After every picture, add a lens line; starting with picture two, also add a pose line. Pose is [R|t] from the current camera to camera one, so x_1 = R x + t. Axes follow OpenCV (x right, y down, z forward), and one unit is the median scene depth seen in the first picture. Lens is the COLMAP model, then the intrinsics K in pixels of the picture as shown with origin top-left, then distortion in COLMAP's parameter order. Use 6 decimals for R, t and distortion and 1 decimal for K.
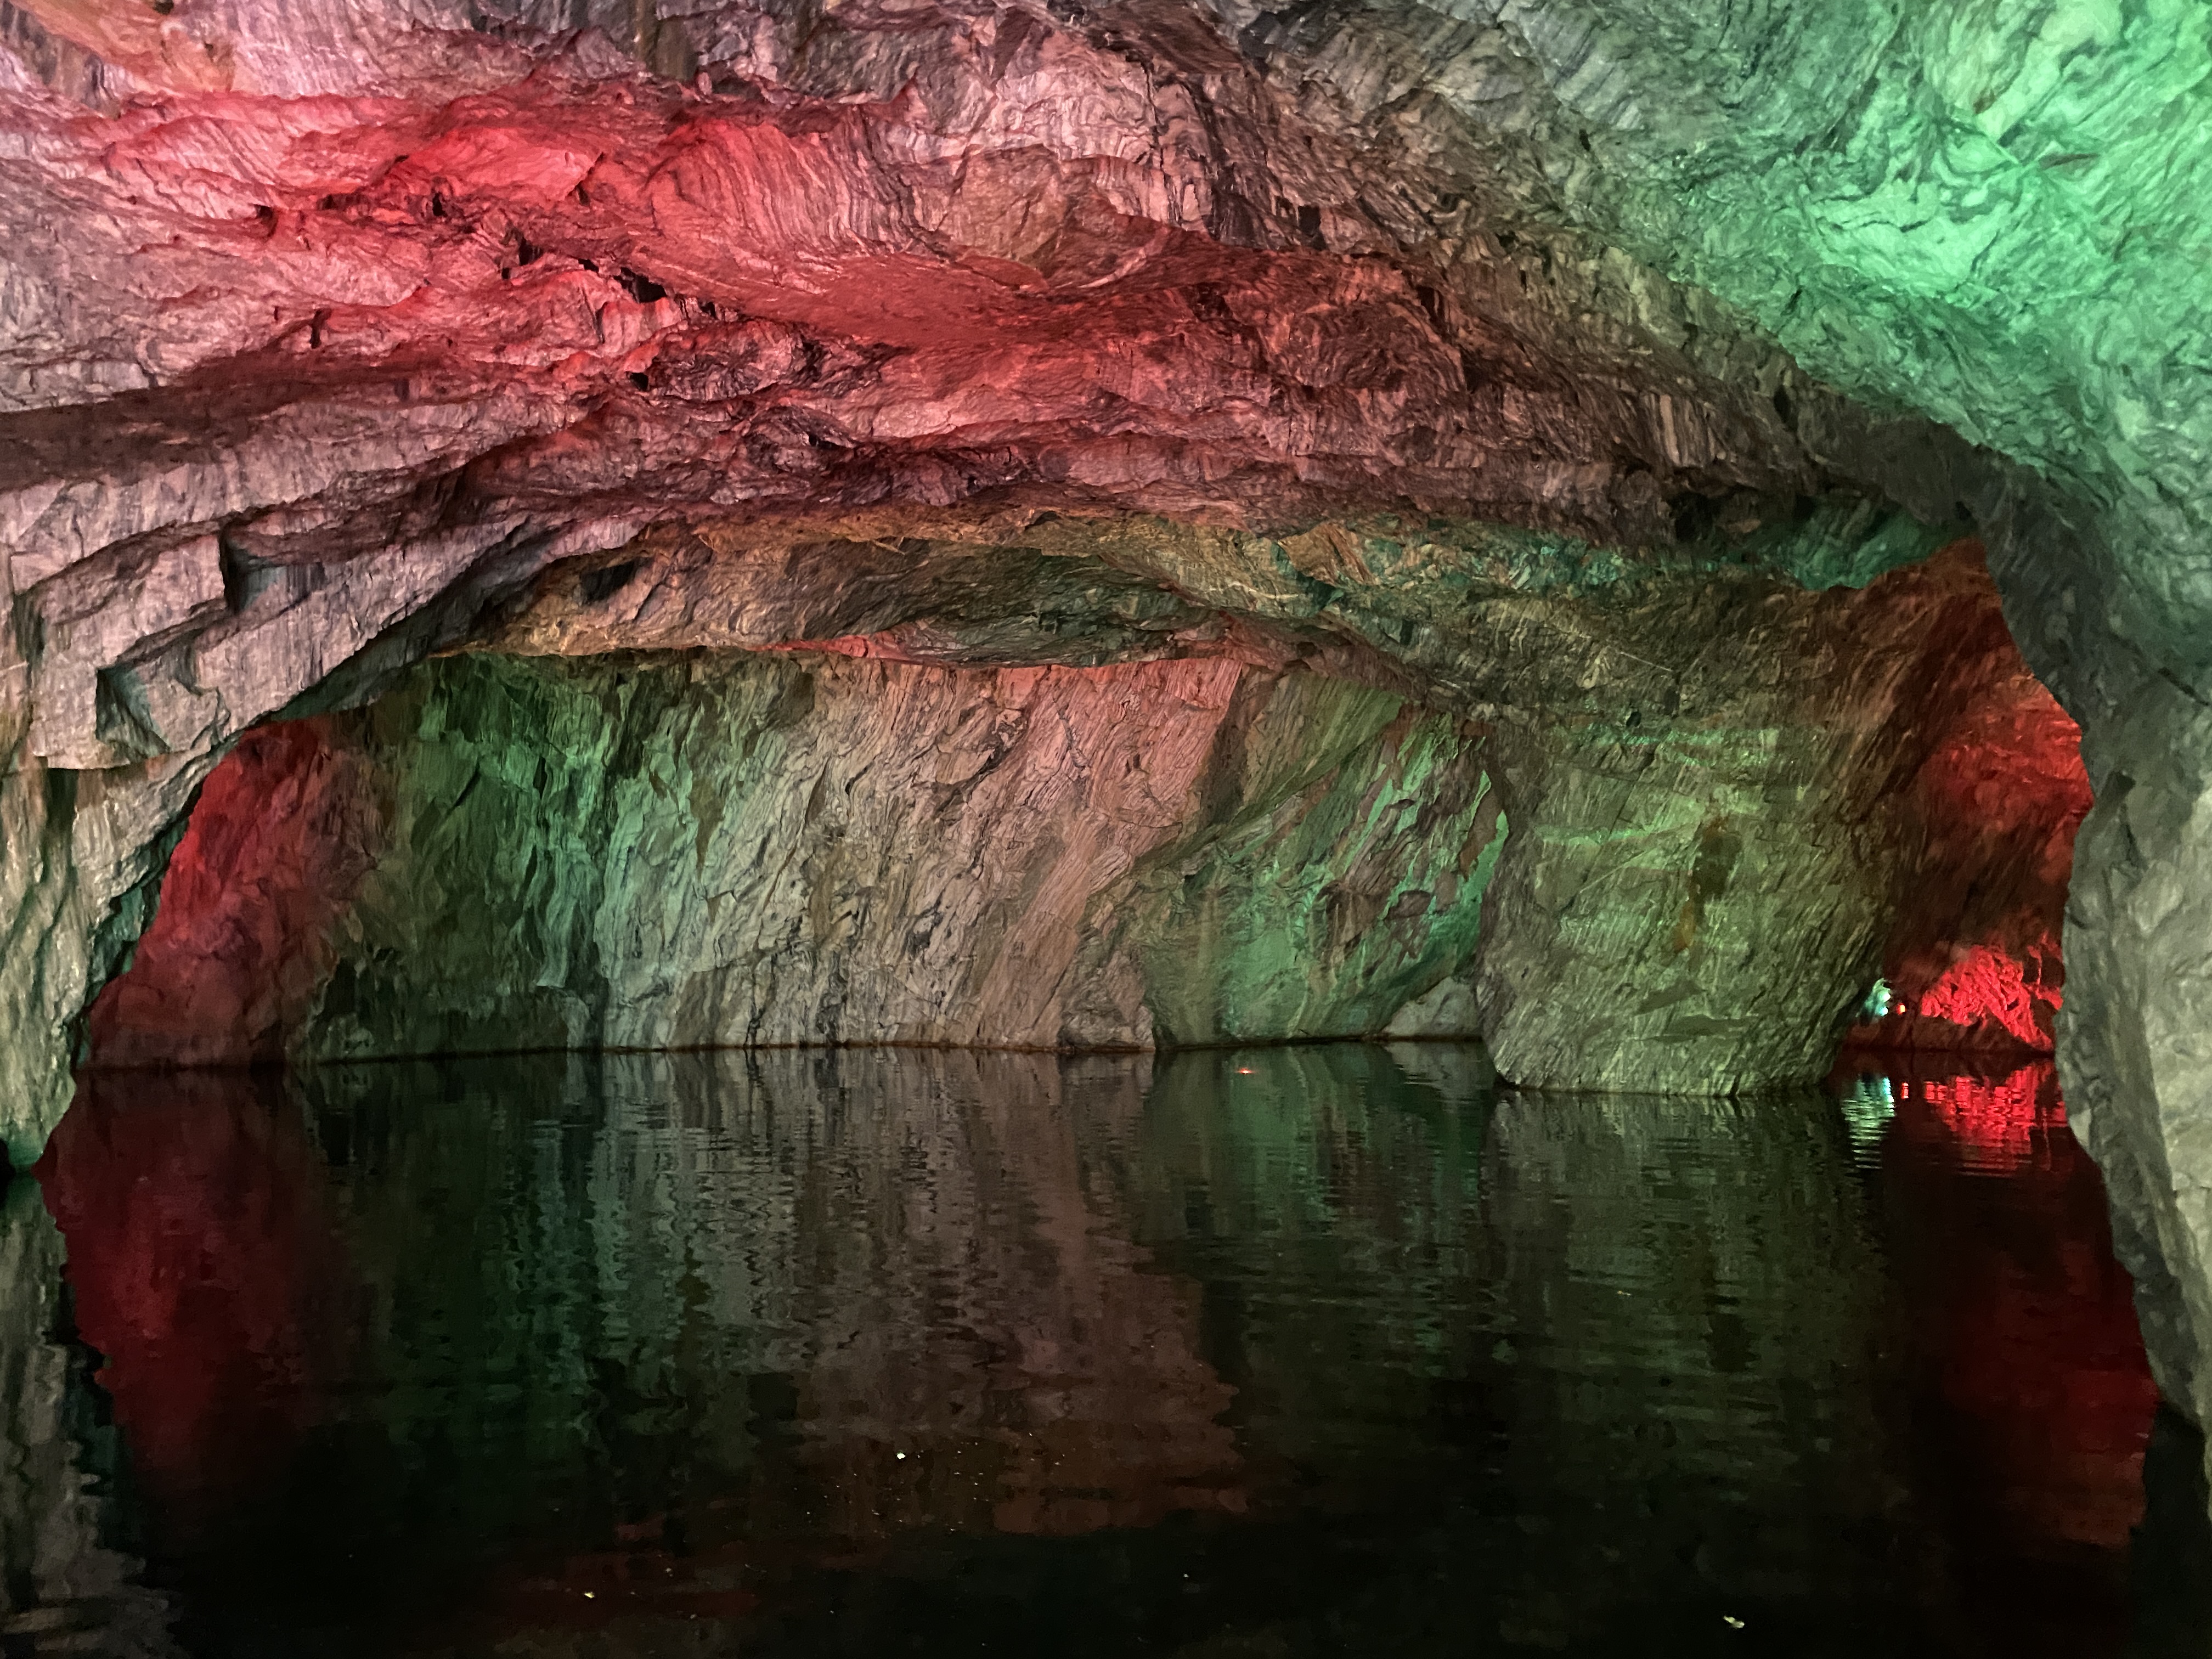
lens RADIAL K [[1678.4, 0, 1106.0], [0, 1678.4, 829.5], [0, 0, 1]] dist [0.013377, 0.005539]
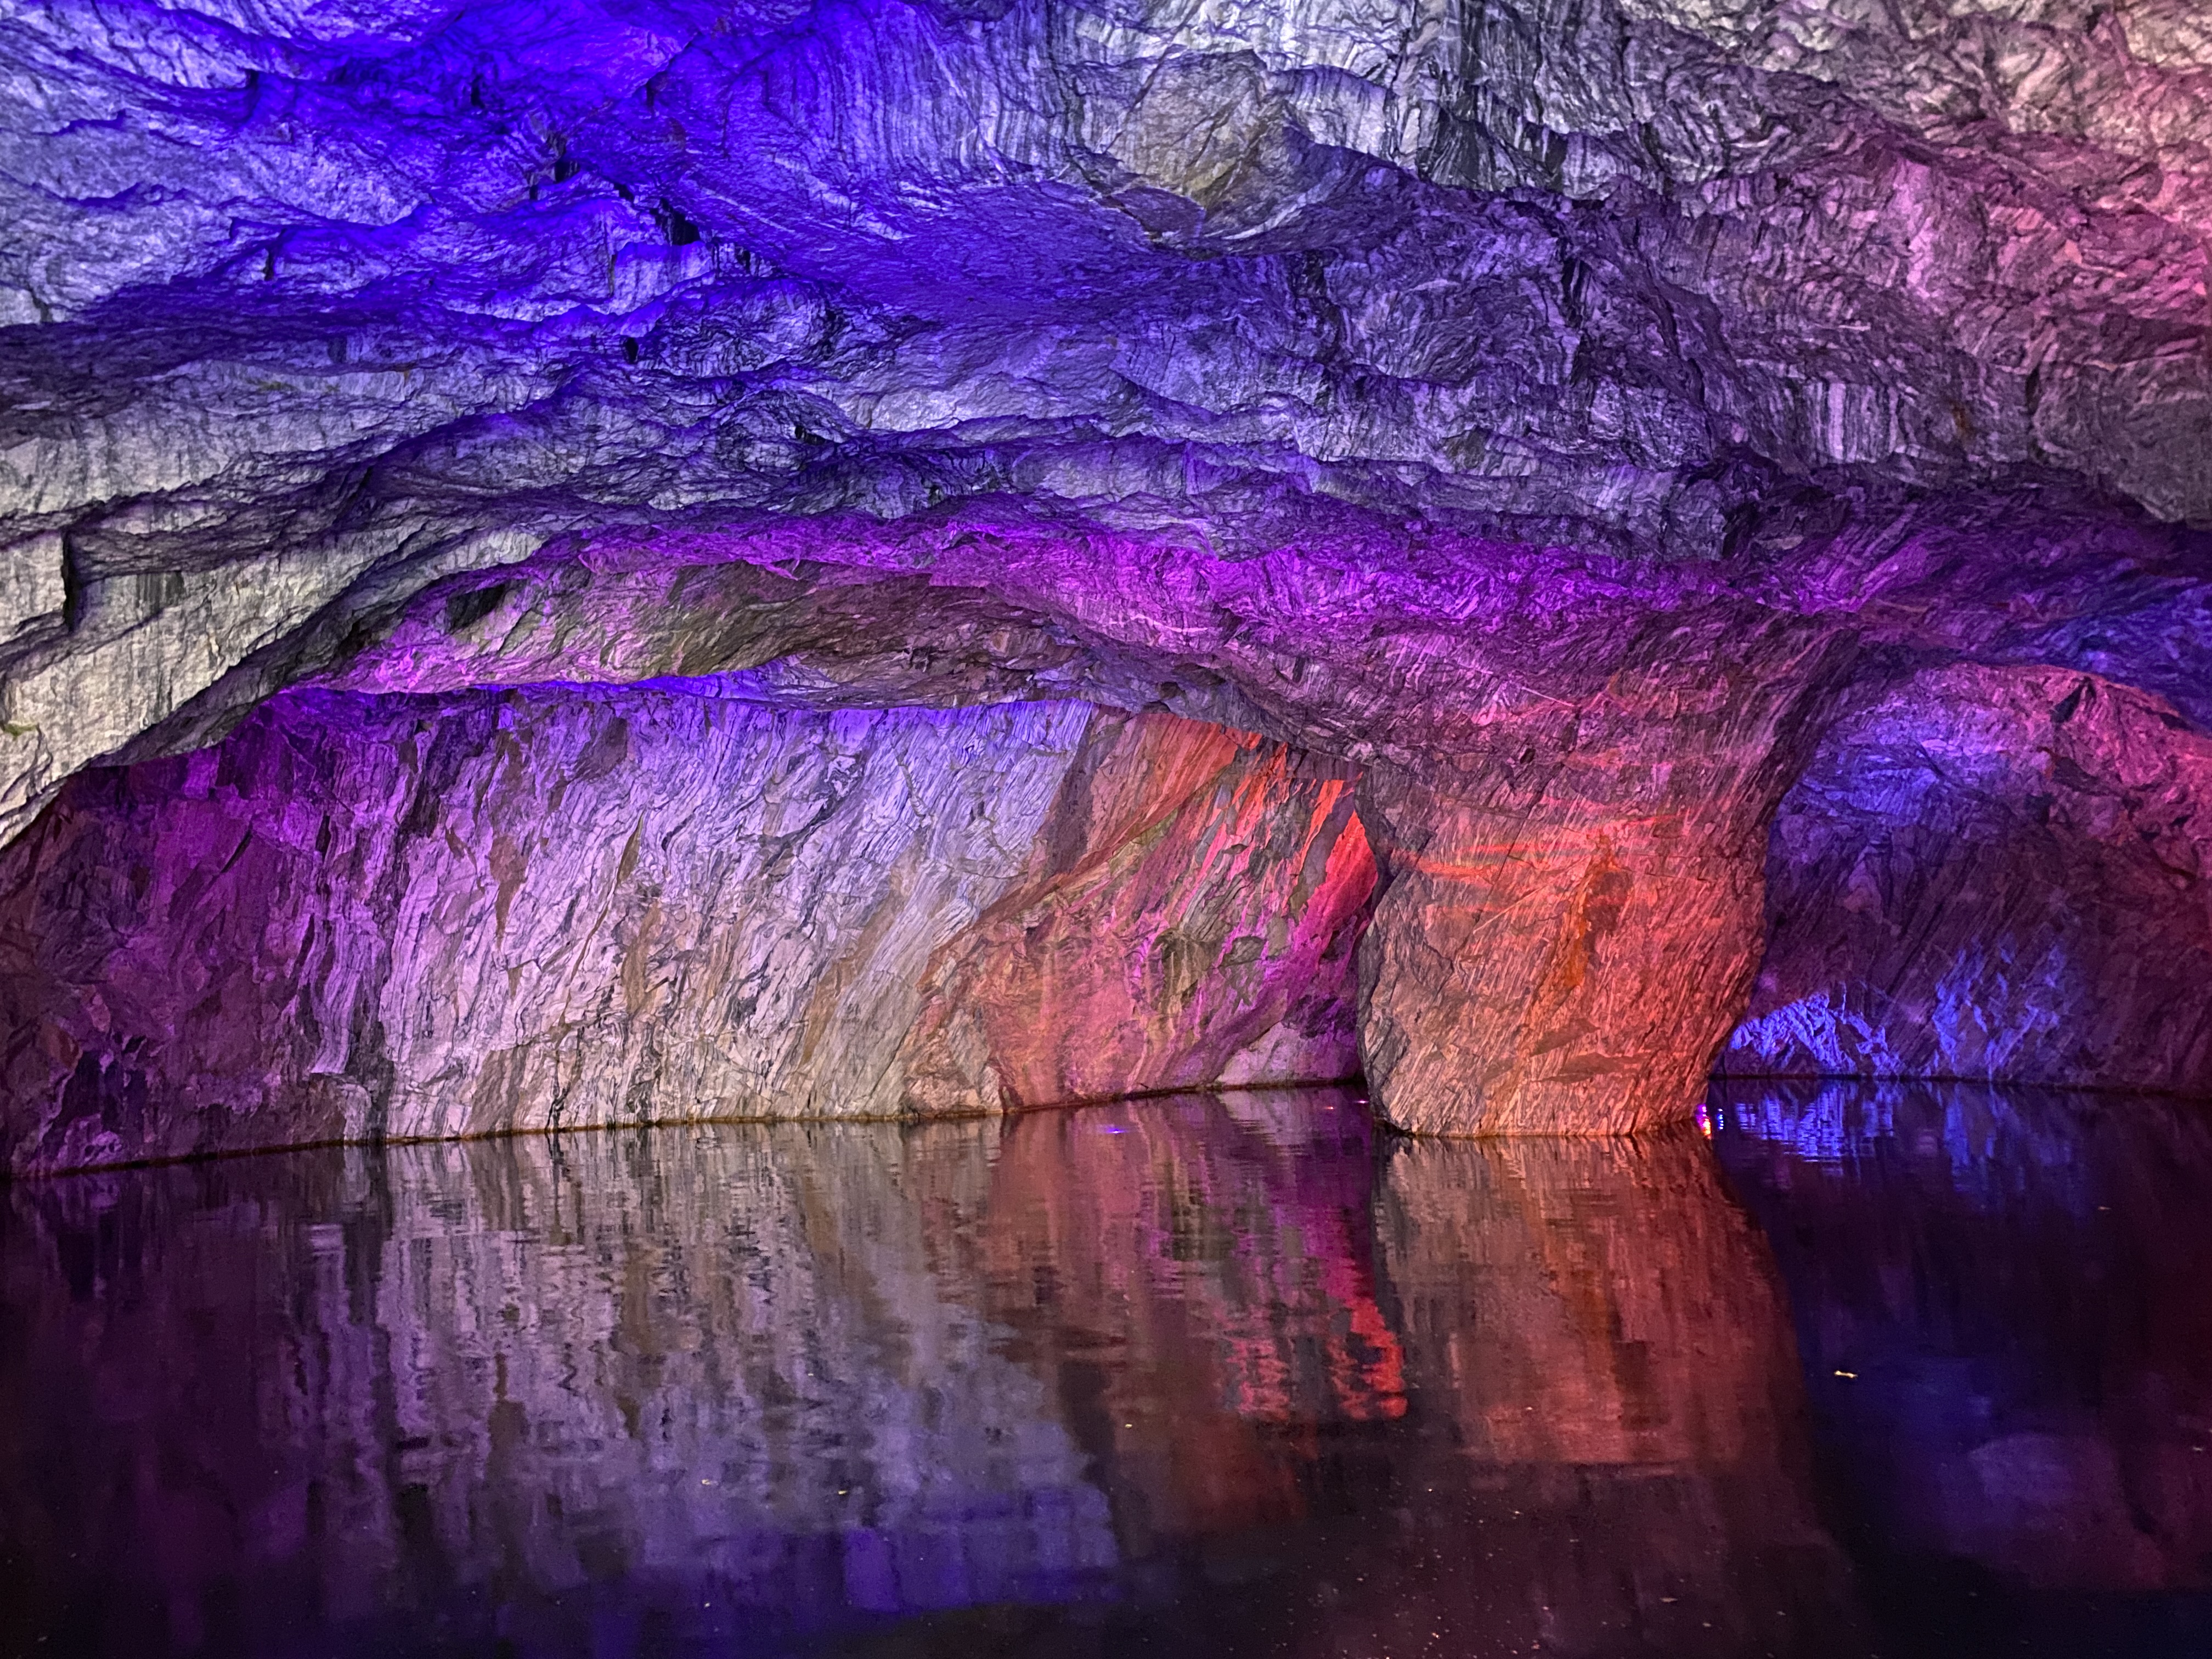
lens RADIAL K [[1673.2, 0, 1106.0], [0, 1673.2, 829.5], [0, 0, 1]] dist [0.002451, 0.013085]
pose [[0.986114, -0.018827, 0.165001, -0.157963], [0.024050, 0.999269, -0.029717, 0.001888], [-0.164321, 0.033273, 0.985846, 0.126248]]
